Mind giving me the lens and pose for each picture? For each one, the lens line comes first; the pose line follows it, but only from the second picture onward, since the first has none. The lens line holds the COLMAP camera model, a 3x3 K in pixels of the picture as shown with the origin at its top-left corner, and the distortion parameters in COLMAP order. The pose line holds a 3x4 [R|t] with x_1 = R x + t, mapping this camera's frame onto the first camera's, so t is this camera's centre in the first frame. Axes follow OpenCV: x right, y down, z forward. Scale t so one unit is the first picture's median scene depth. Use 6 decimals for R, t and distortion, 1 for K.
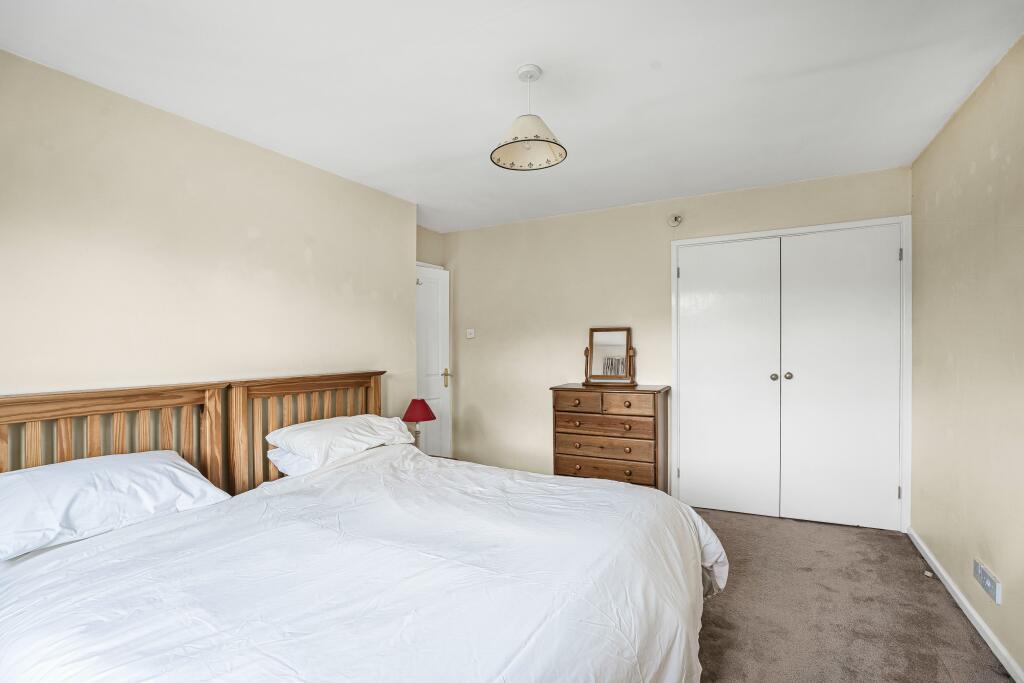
lens RADIAL K [[469.7, 0, 510.8], [0, 469.7, 345.8], [0, 0, 1]] dist [-0.051754, 0.000717]
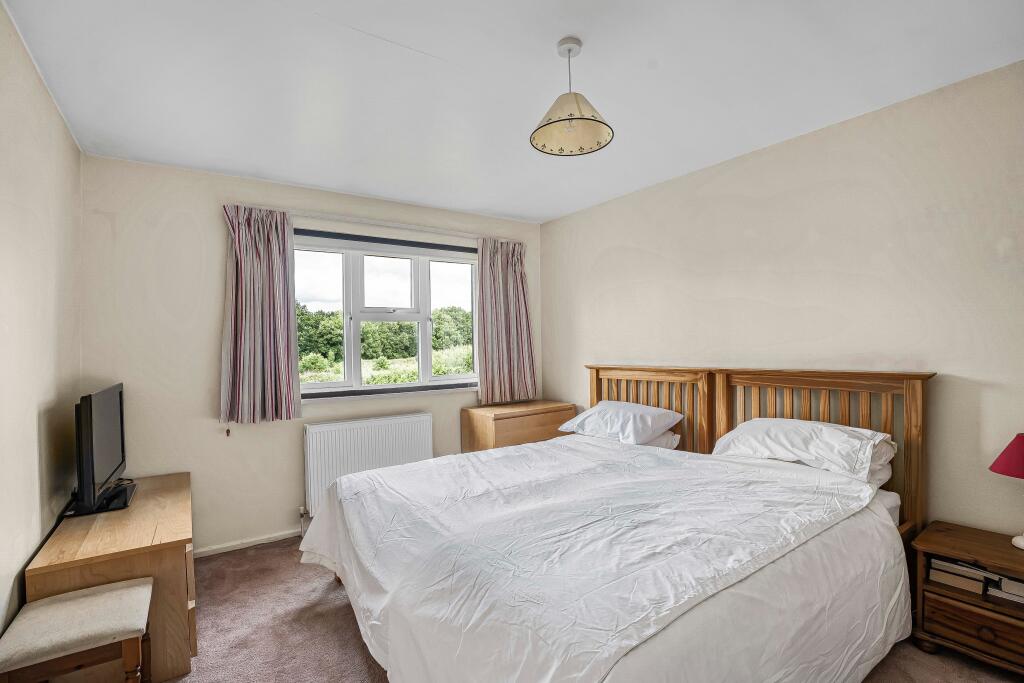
lens RADIAL K [[469.7, 0, 506.9], [0, 469.7, 343.7], [0, 0, 1]] dist [-0.051754, 0.000717]
pose [[-0.435730, 0.010714, -0.900014, 0.767916], [0.024419, 0.999702, 0.000079, -0.001984], [0.899746, -0.021943, -0.435861, 1.080633]]
